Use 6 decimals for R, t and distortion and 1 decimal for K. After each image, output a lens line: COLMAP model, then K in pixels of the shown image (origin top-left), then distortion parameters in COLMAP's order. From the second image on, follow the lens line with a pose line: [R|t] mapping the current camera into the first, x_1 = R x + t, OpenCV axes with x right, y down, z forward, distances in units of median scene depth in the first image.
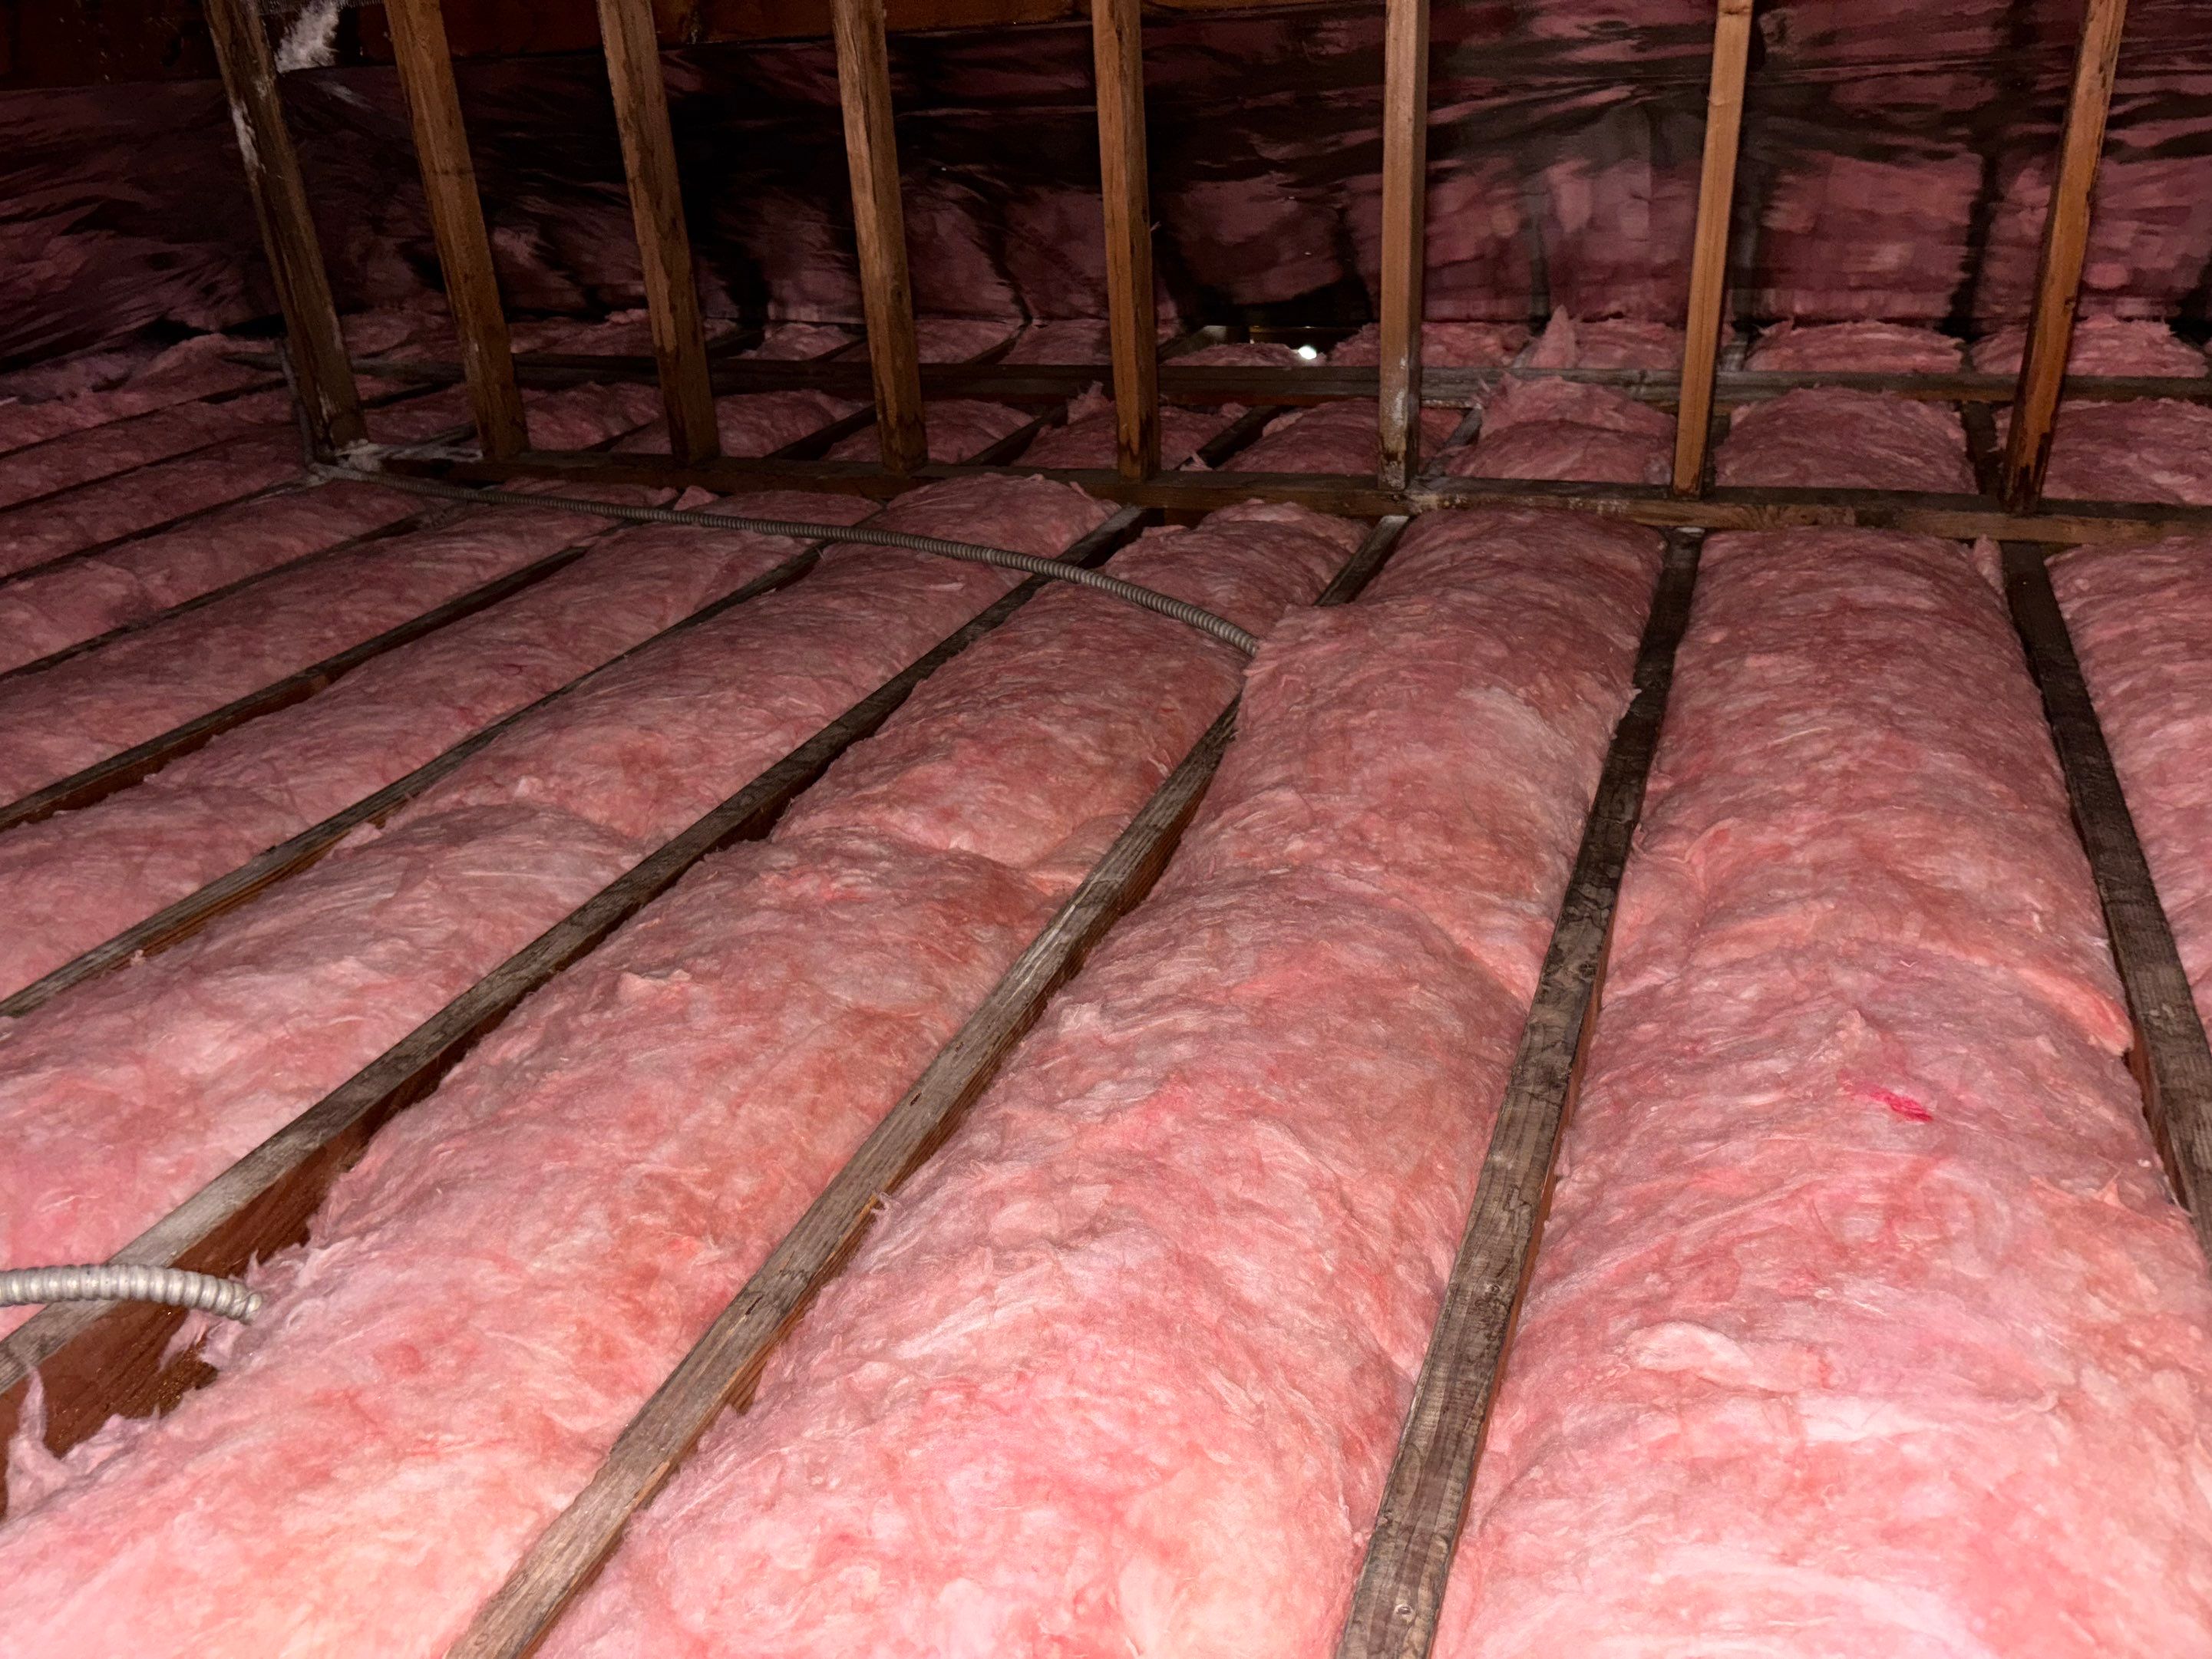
lens RADIAL K [[1681.4, 0, 1116.9], [0, 1681.4, 821.2], [0, 0, 1]] dist [0.046846, -0.061051]
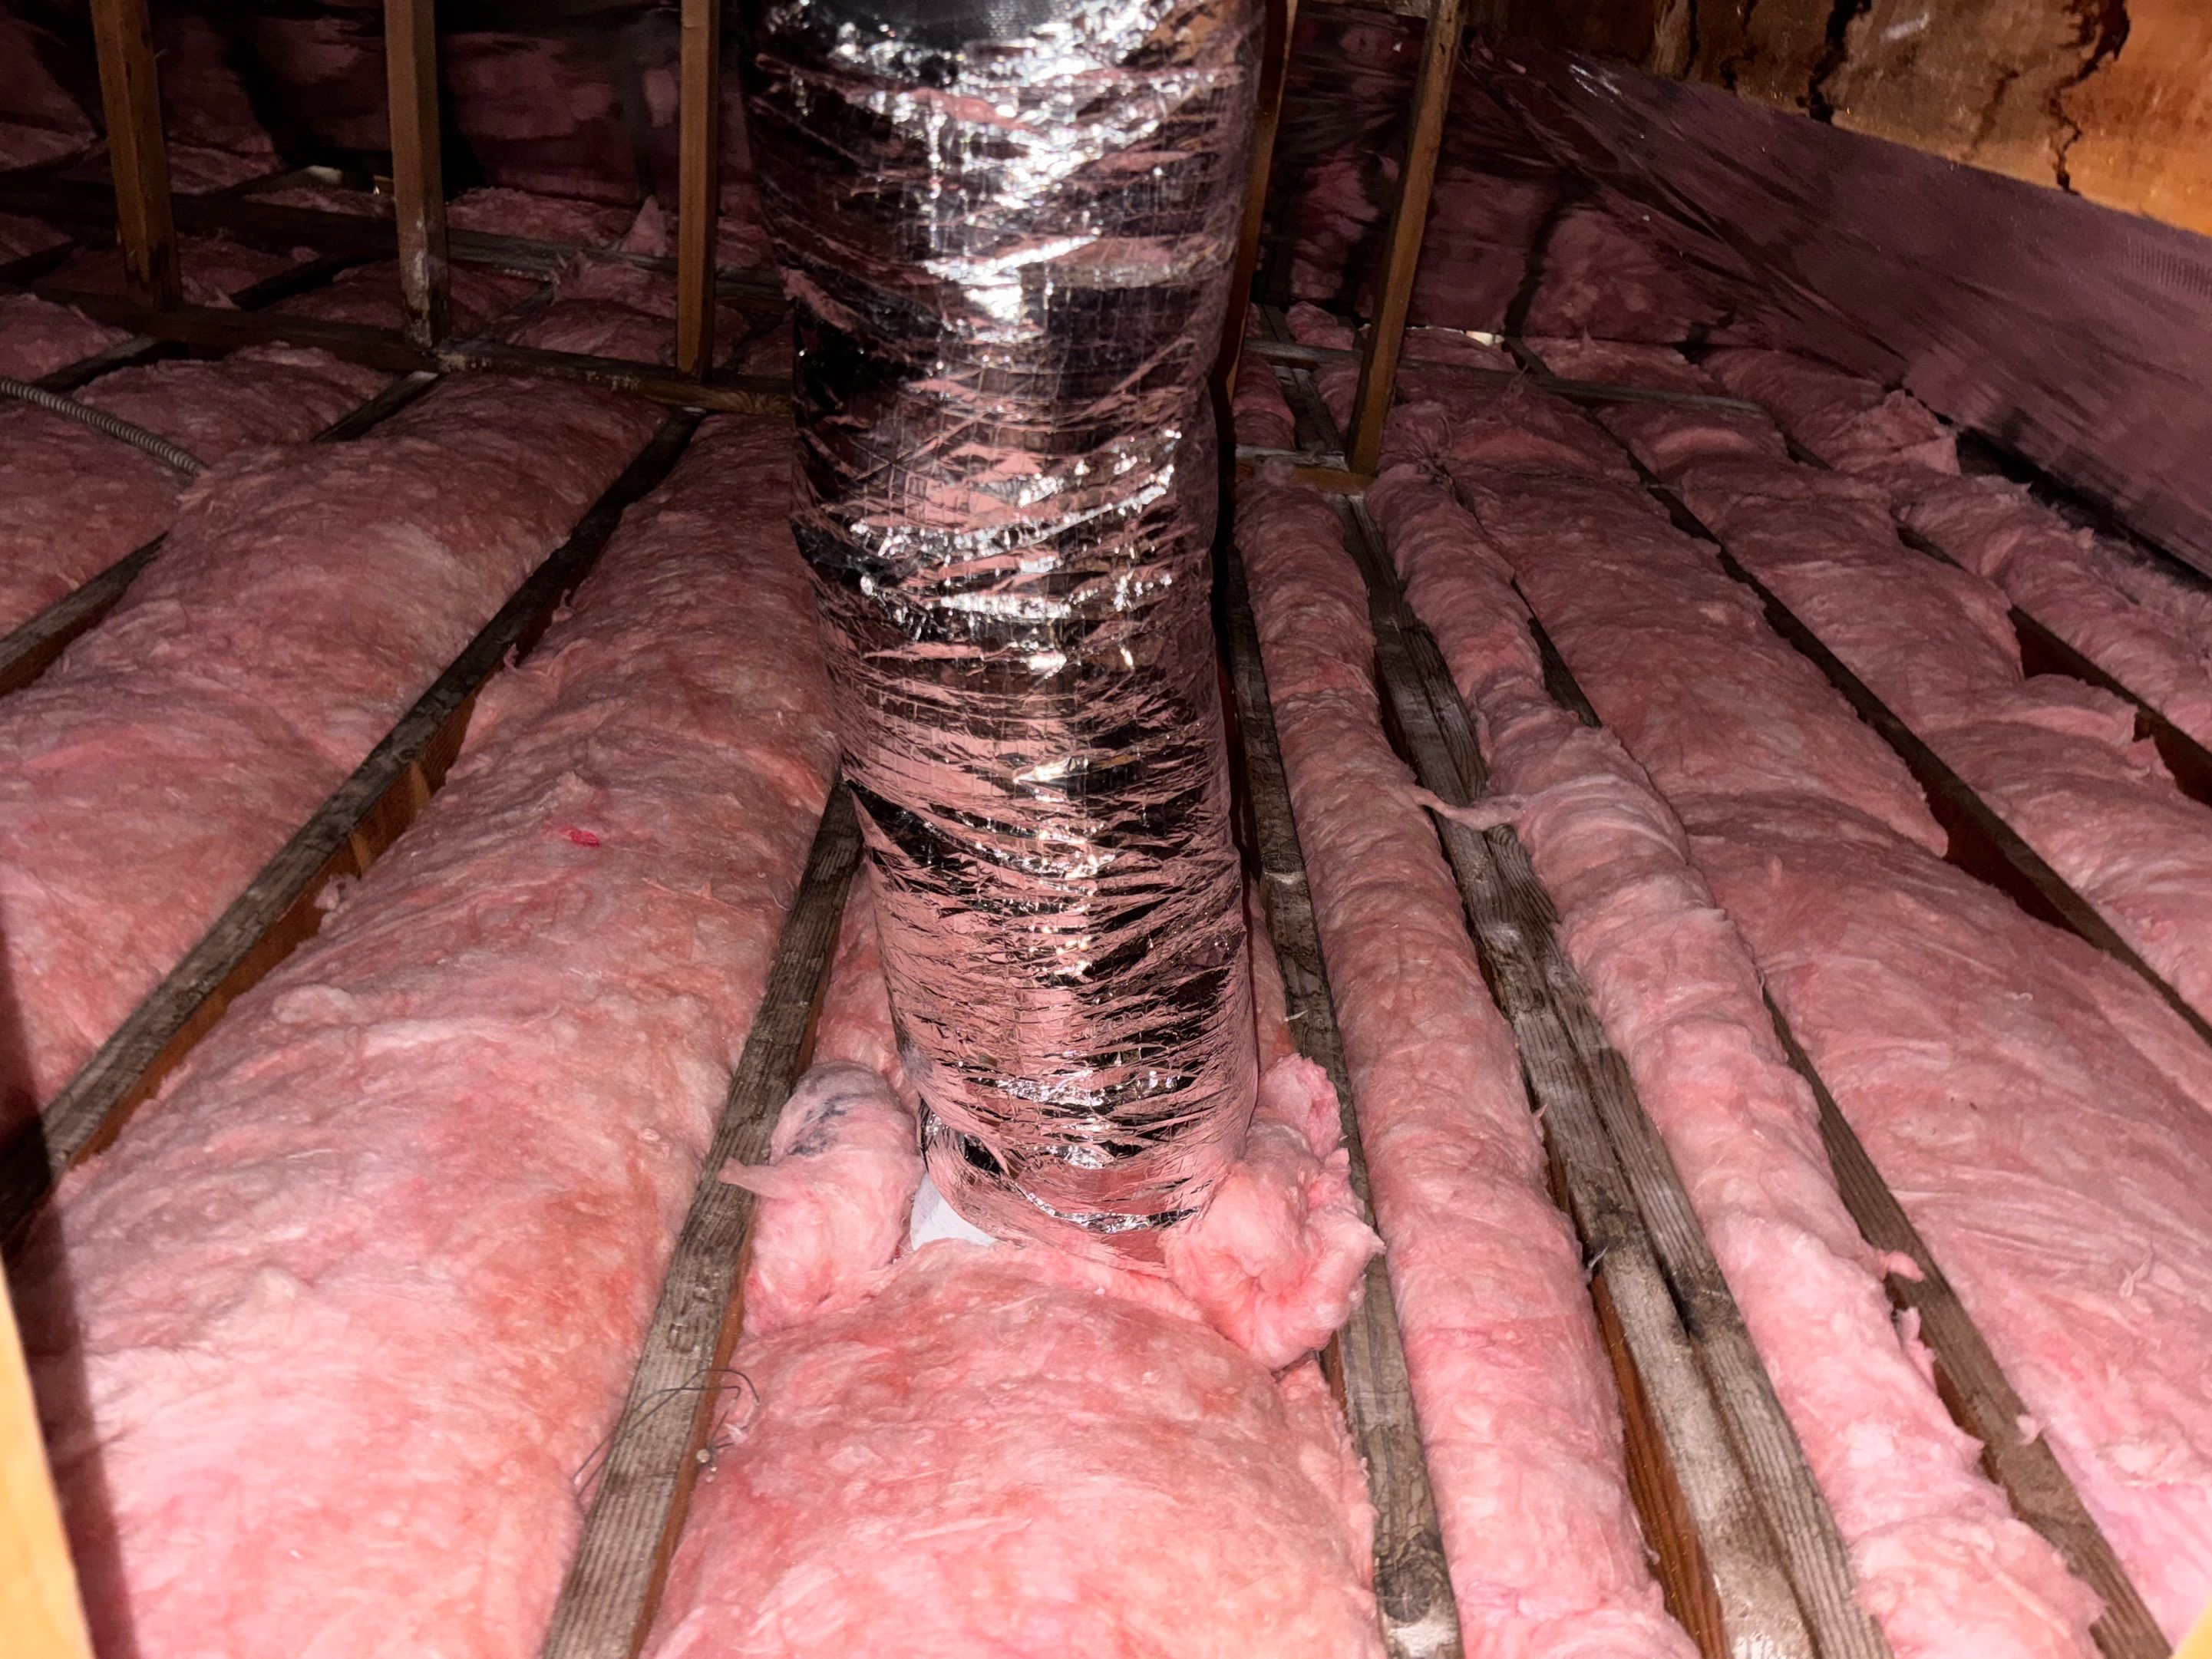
lens RADIAL K [[1681.4, 0, 1111.0], [0, 1681.4, 820.4], [0, 0, 1]] dist [0.046846, -0.061051]
pose [[0.919432, -0.008284, 0.393163, 0.141559], [-0.014733, 0.998351, 0.055489, 0.032934], [-0.392974, -0.056811, 0.917793, -0.153553]]
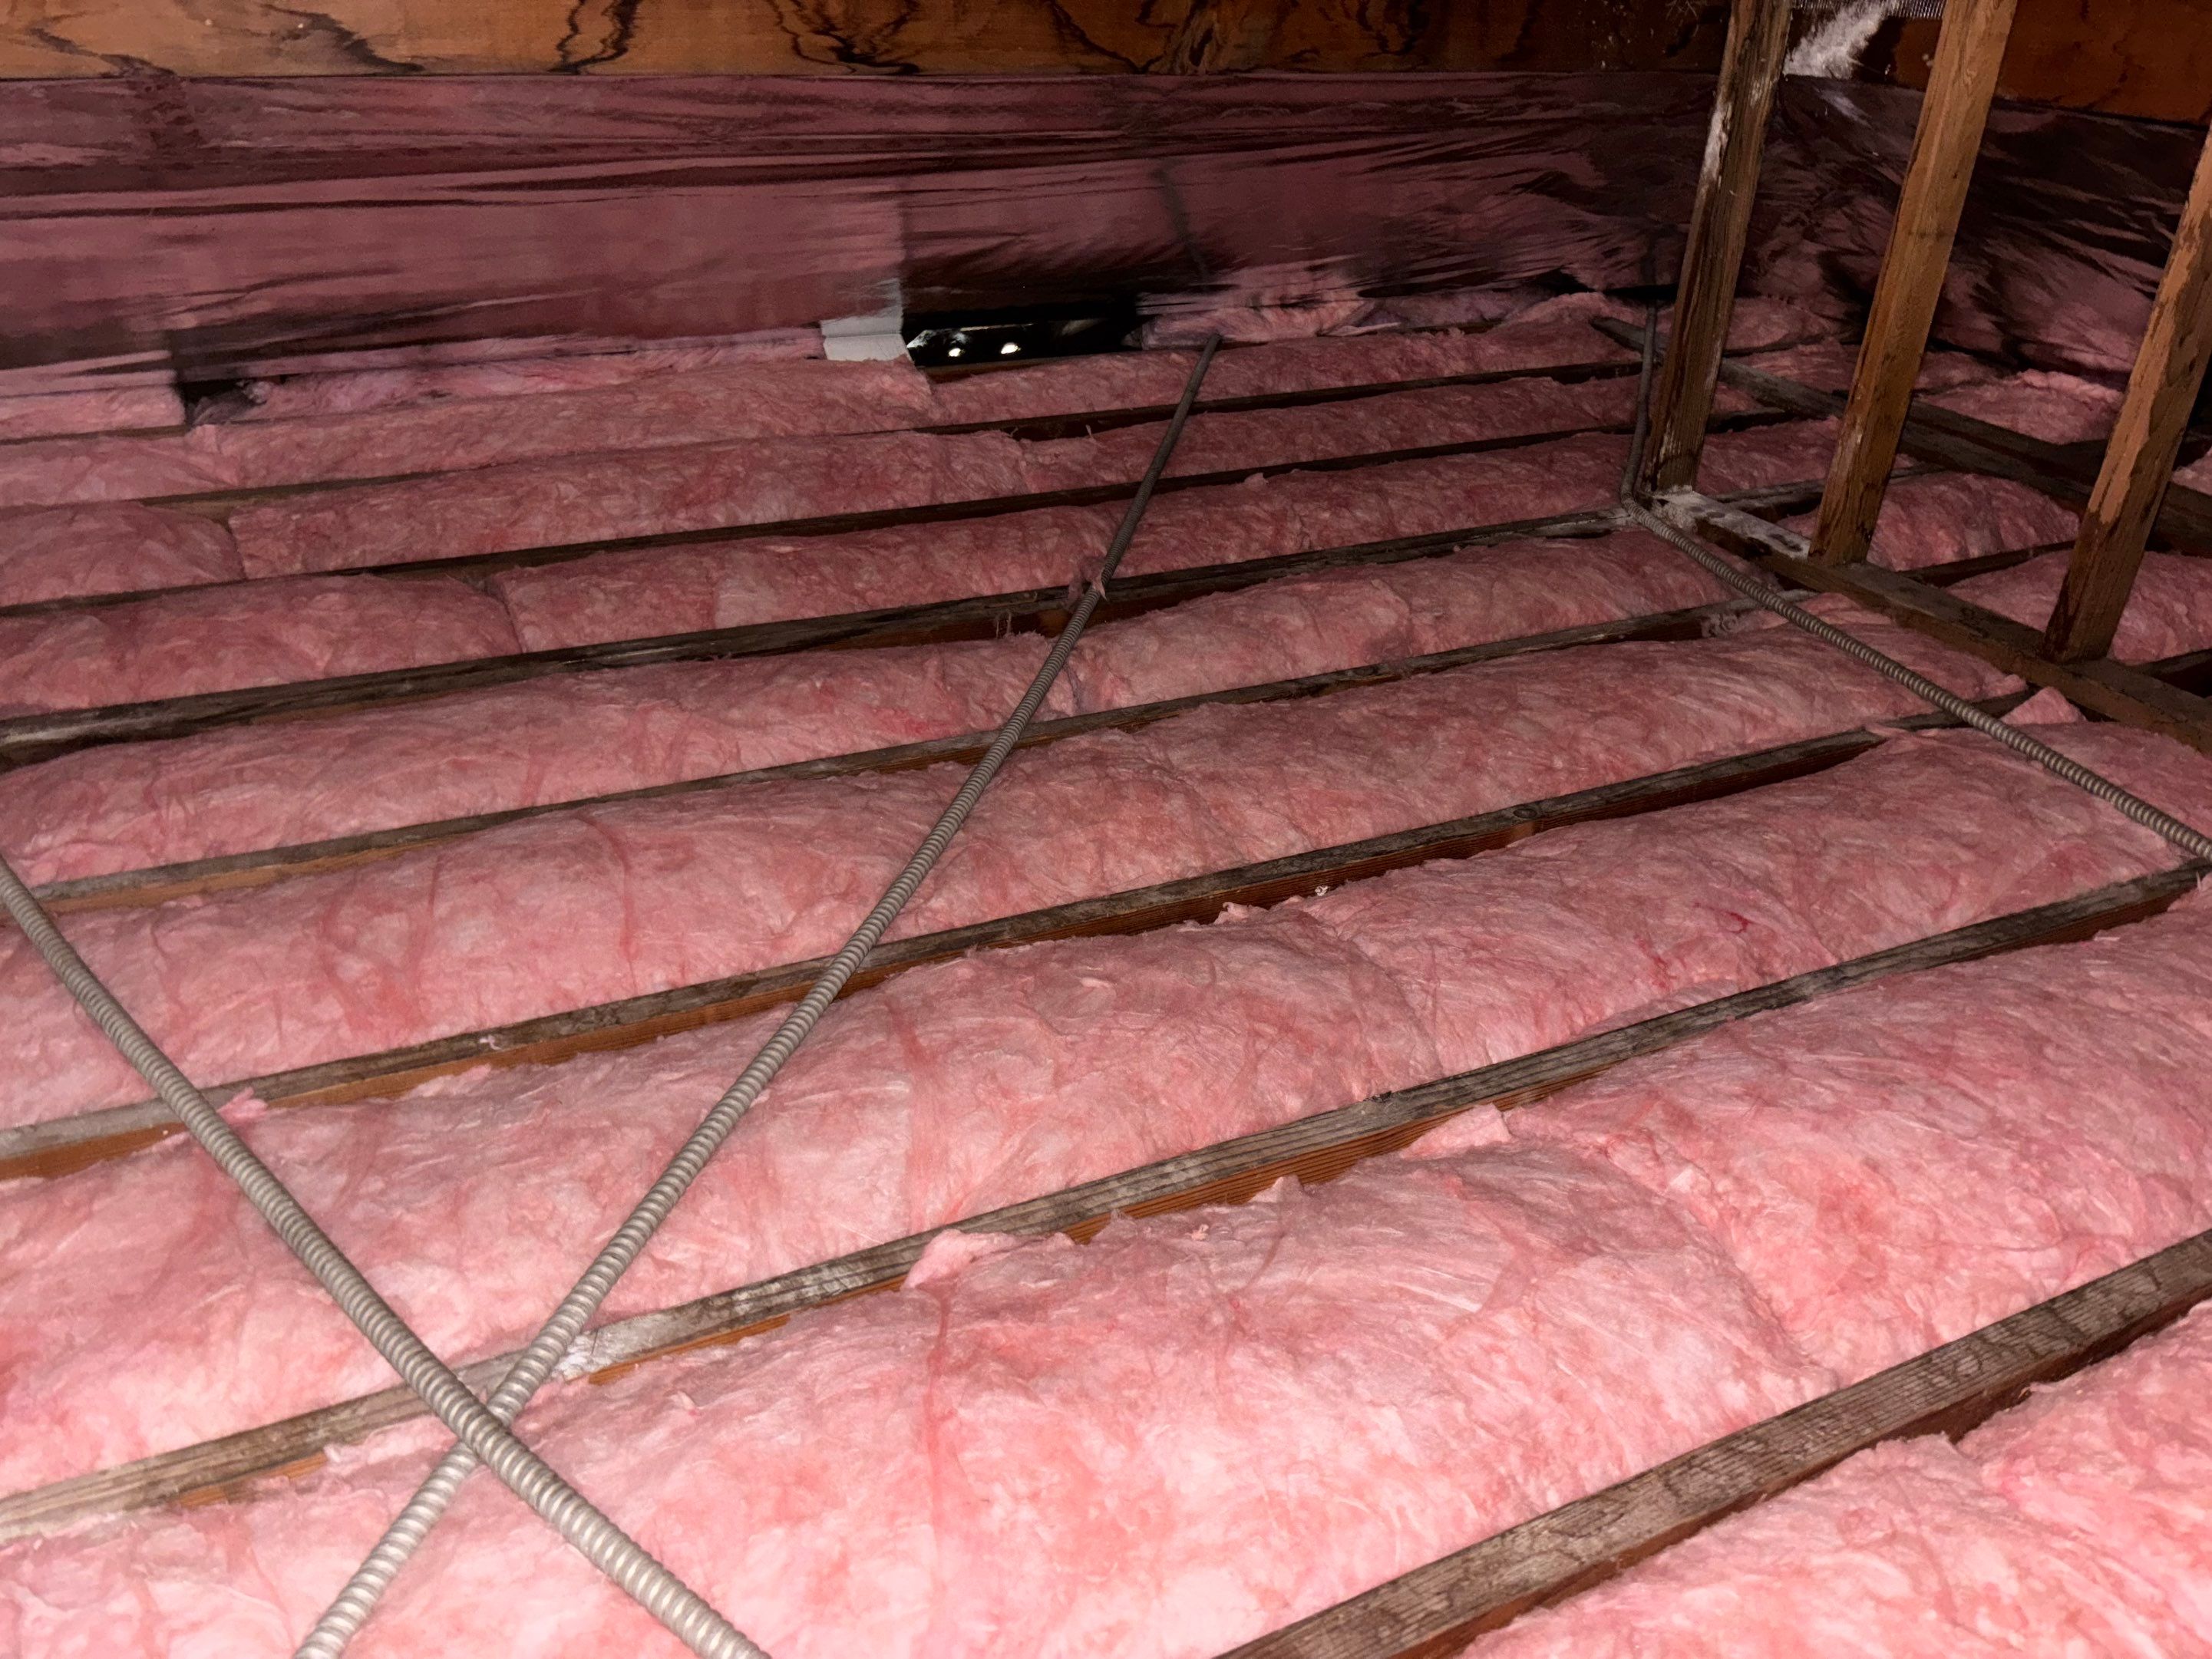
lens RADIAL K [[1681.4, 0, 1117.9], [0, 1681.4, 841.7], [0, 0, 1]] dist [0.046846, -0.061051]
pose [[0.725116, 0.404030, -0.557644, -0.114648], [-0.367347, 0.911897, 0.183028, -0.138624], [0.582462, 0.072132, 0.809651, 0.144246]]
